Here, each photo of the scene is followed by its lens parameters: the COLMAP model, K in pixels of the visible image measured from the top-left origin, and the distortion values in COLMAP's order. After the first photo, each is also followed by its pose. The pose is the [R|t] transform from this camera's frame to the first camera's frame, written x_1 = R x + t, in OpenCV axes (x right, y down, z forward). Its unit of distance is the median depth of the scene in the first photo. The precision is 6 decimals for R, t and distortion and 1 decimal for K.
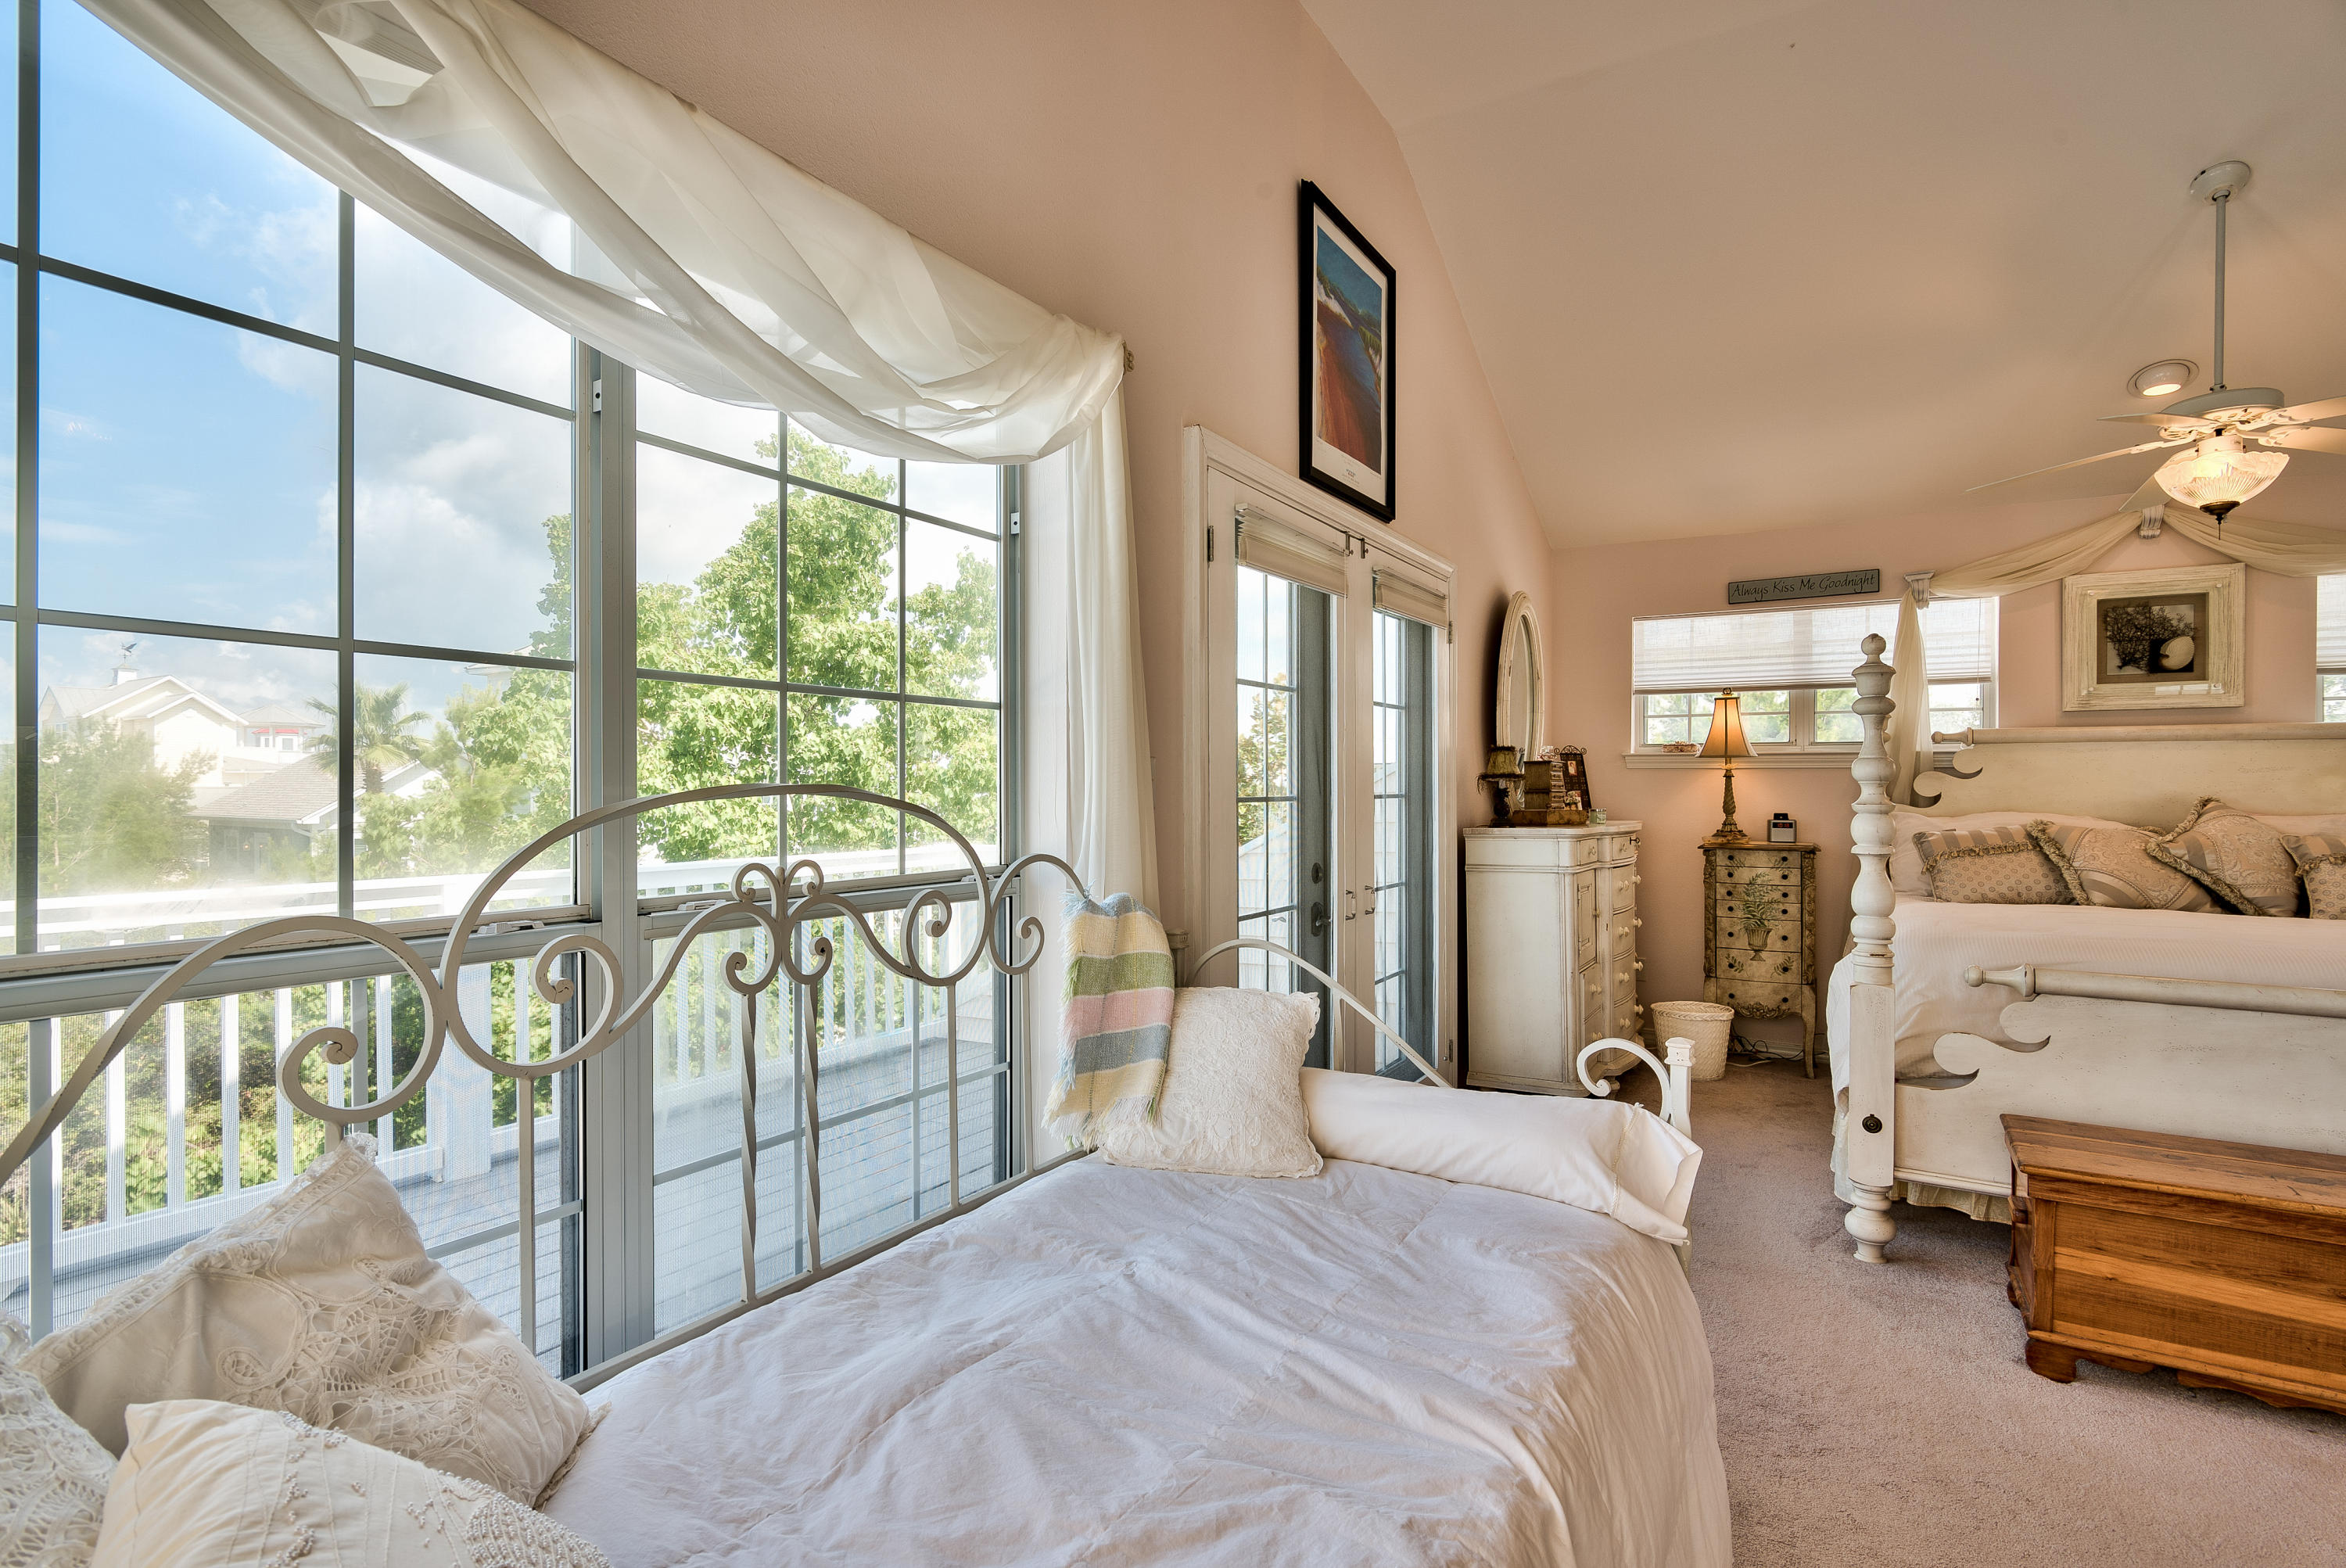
lens RADIAL K [[1128.7, 0, 1173.0], [0, 1128.7, 784.0], [0, 0, 1]] dist [-0.003188, -0.000172]
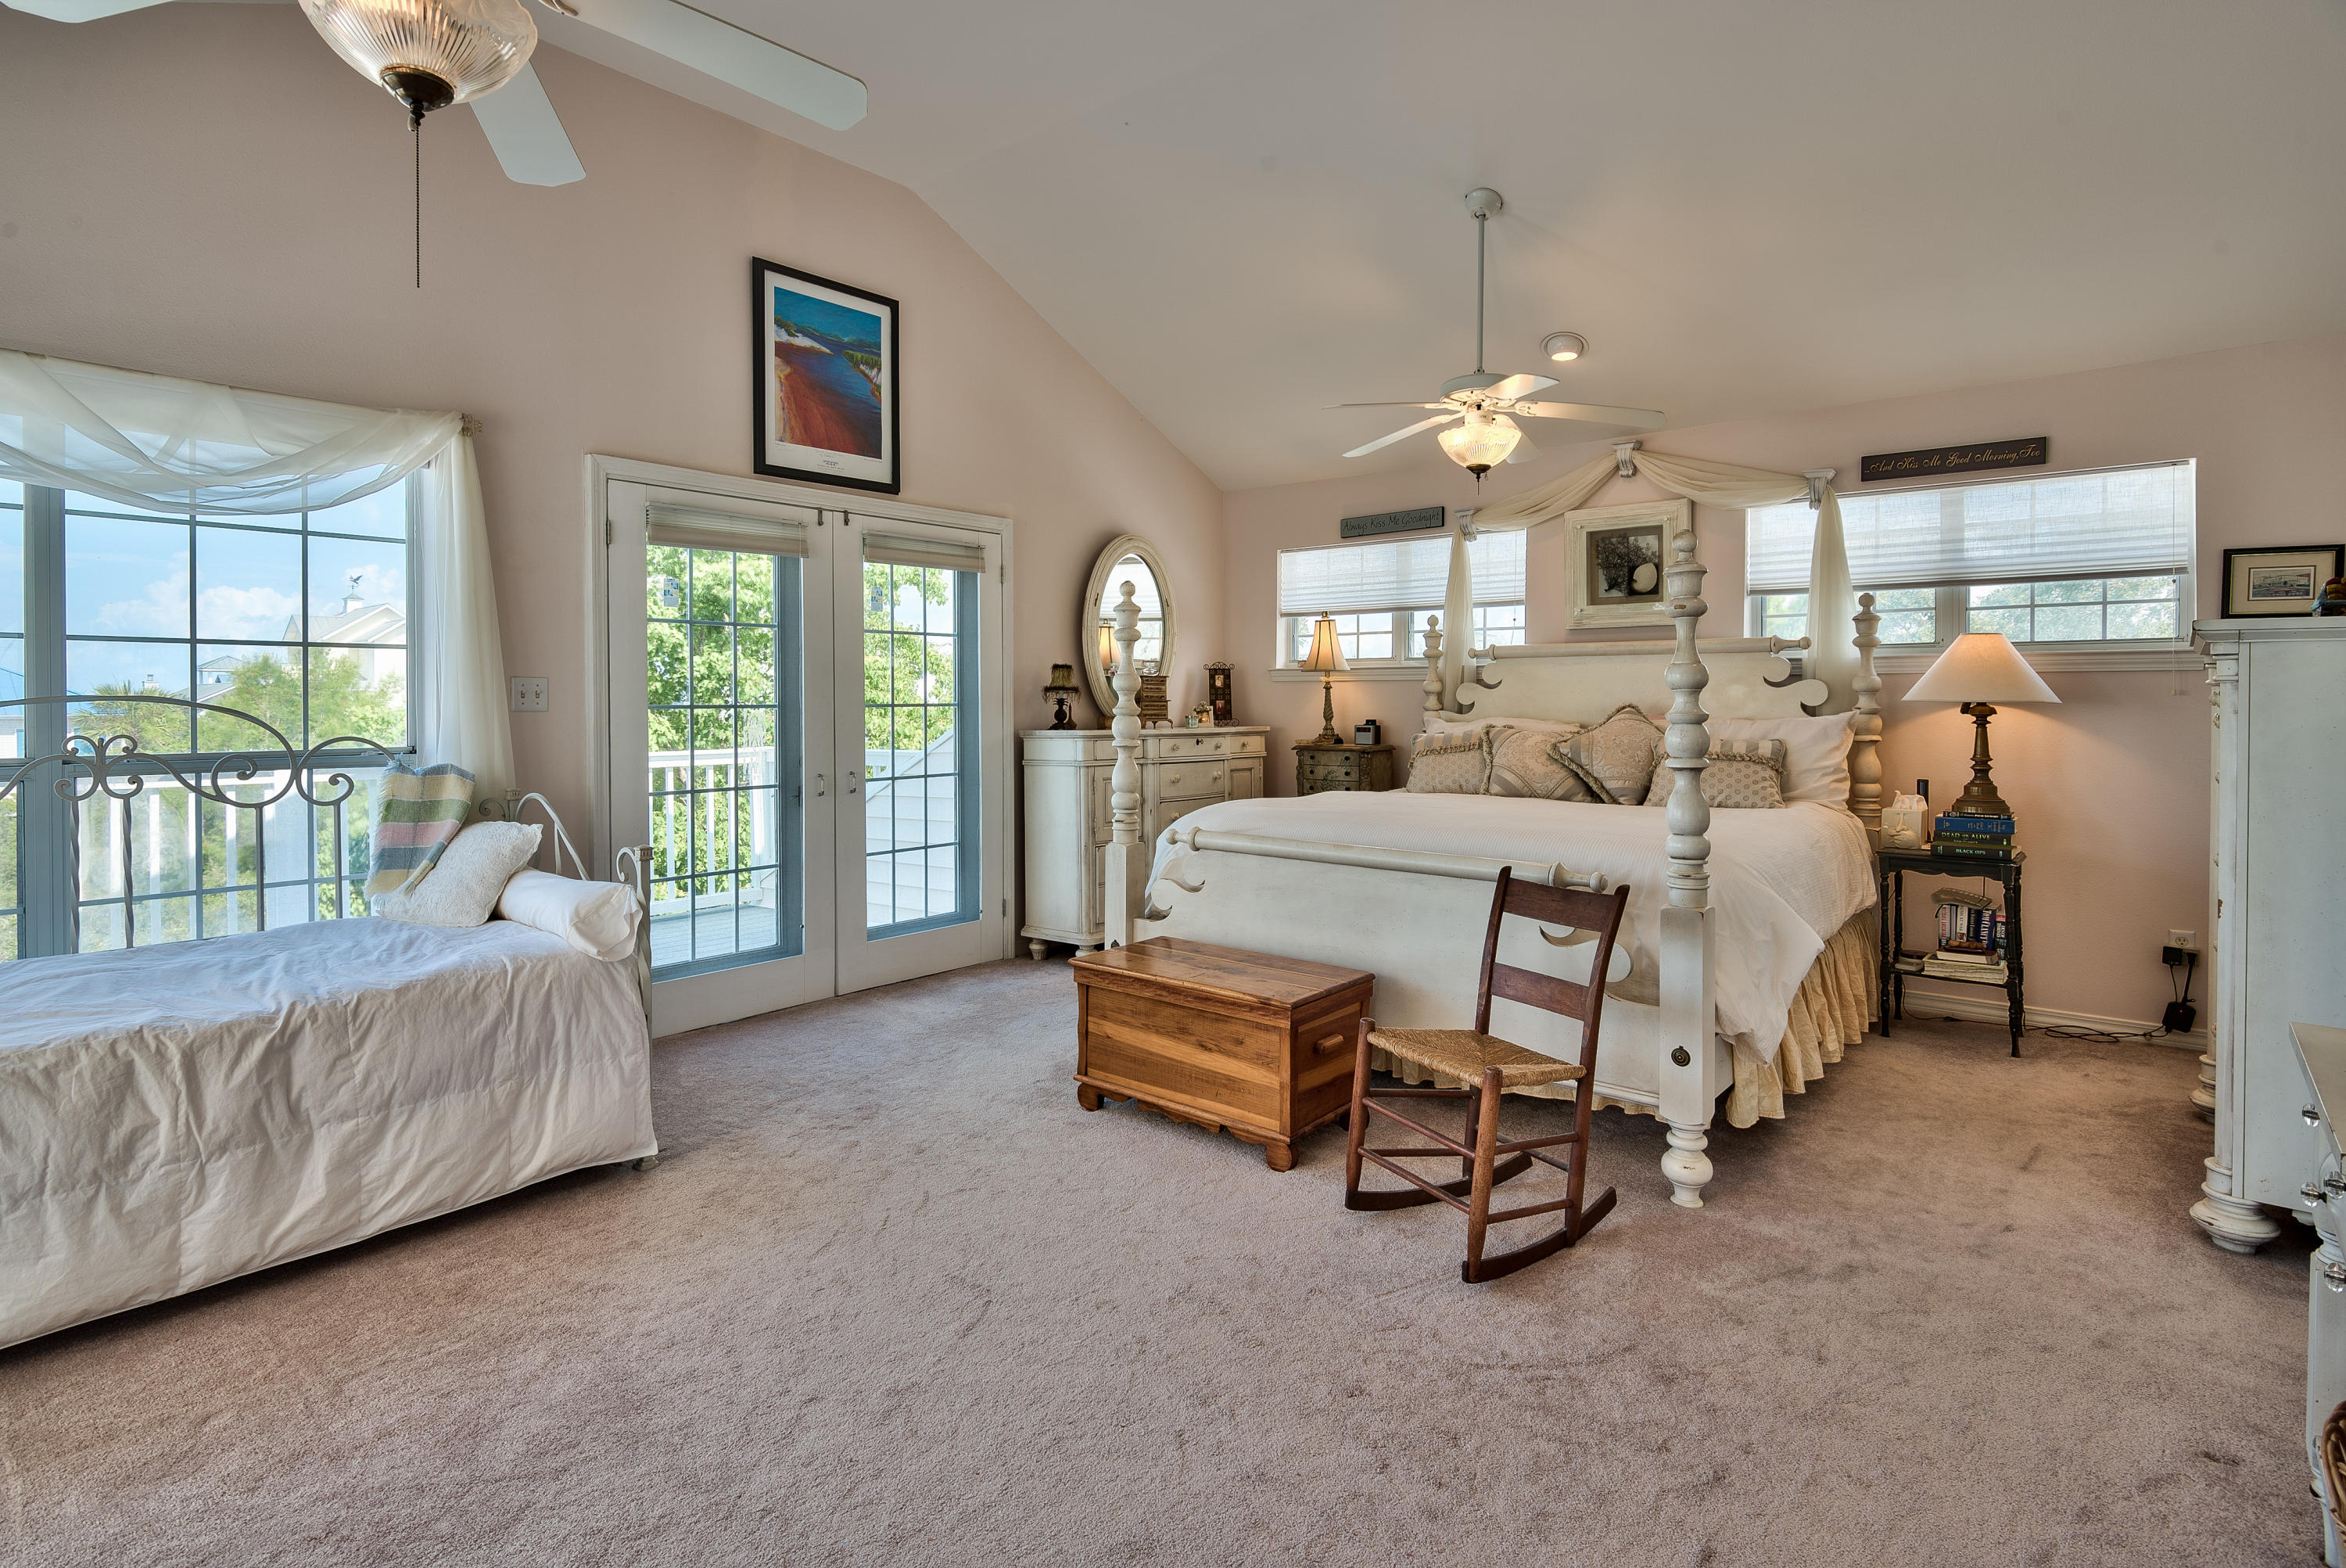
lens RADIAL K [[1144.3, 0, 1160.1], [0, 1144.3, 716.3], [0, 0, 1]] dist [0.001758, 0.000198]
pose [[0.988494, -0.001651, -0.151250, 0.581682], [0.004056, 0.999870, 0.015595, 0.003850], [0.151205, -0.016029, 0.988372, -0.222813]]
